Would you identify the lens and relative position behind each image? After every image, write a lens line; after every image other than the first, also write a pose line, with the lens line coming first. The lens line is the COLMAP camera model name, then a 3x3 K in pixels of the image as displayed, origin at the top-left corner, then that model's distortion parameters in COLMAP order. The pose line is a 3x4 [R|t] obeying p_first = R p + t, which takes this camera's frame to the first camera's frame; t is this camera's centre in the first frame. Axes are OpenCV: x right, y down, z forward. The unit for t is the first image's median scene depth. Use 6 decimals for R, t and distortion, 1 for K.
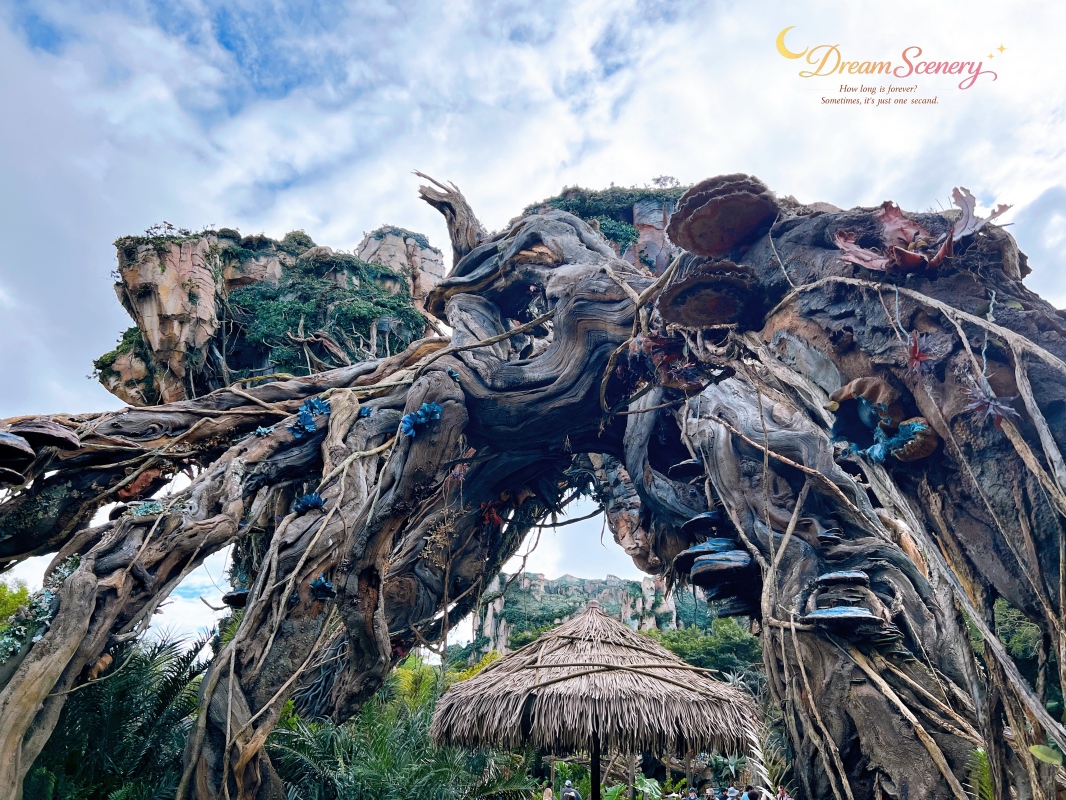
lens RADIAL K [[806.7, 0, 537.6], [0, 806.7, 398.9], [0, 0, 1]] dist [0.044558, -0.020500]
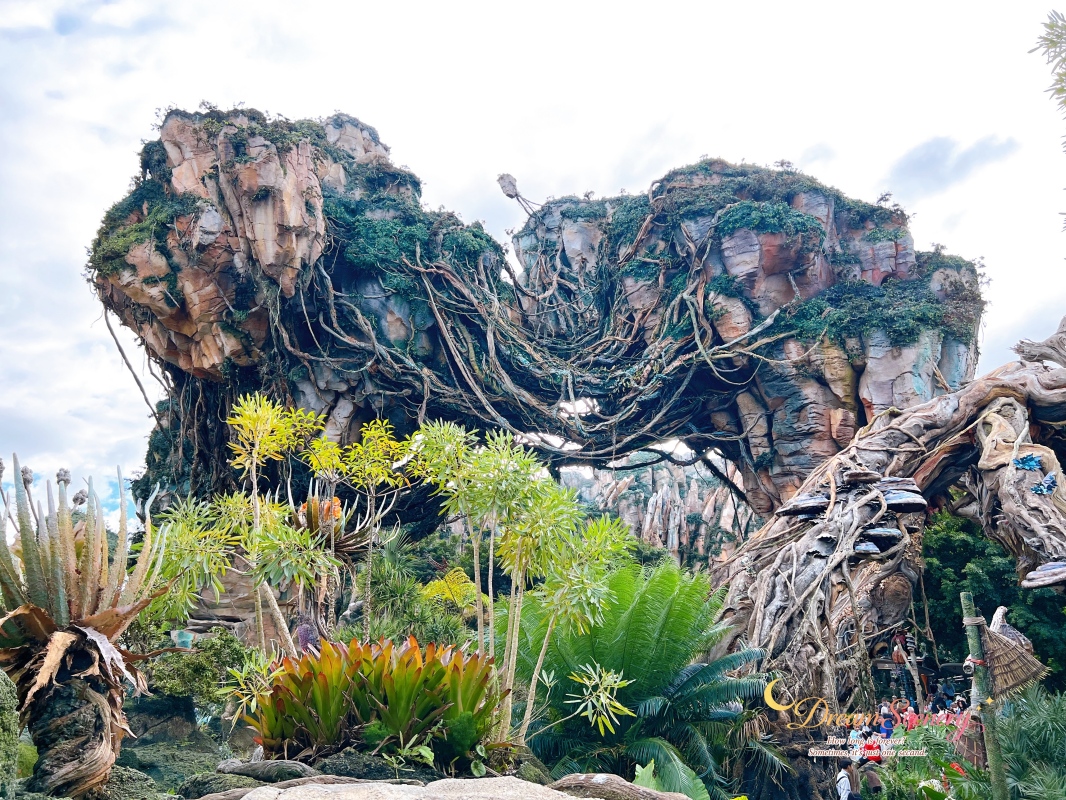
lens RADIAL K [[806.7, 0, 540.0], [0, 806.7, 396.6], [0, 0, 1]] dist [0.044558, -0.020500]
pose [[0.936171, 0.064788, 0.345522, -0.517380], [-0.110298, 0.987373, 0.113707, -0.053160], [-0.333793, -0.144560, 0.931496, 0.060790]]
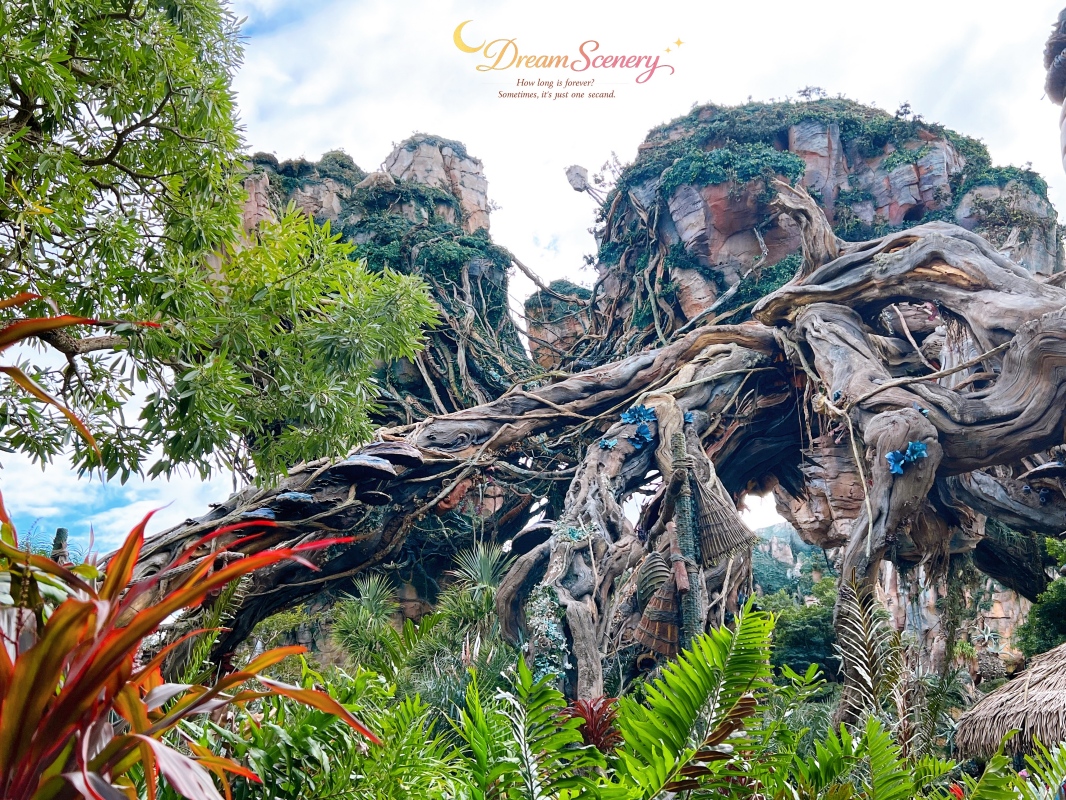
lens RADIAL K [[985.2, 0, 536.8], [0, 985.2, 404.5], [0, 0, 1]] dist [0.051984, 0.000000]
pose [[0.999483, -0.030381, 0.010536, -0.159286], [0.029334, 0.995663, 0.088289, -0.043024], [-0.013172, -0.087934, 0.996039, -0.073687]]
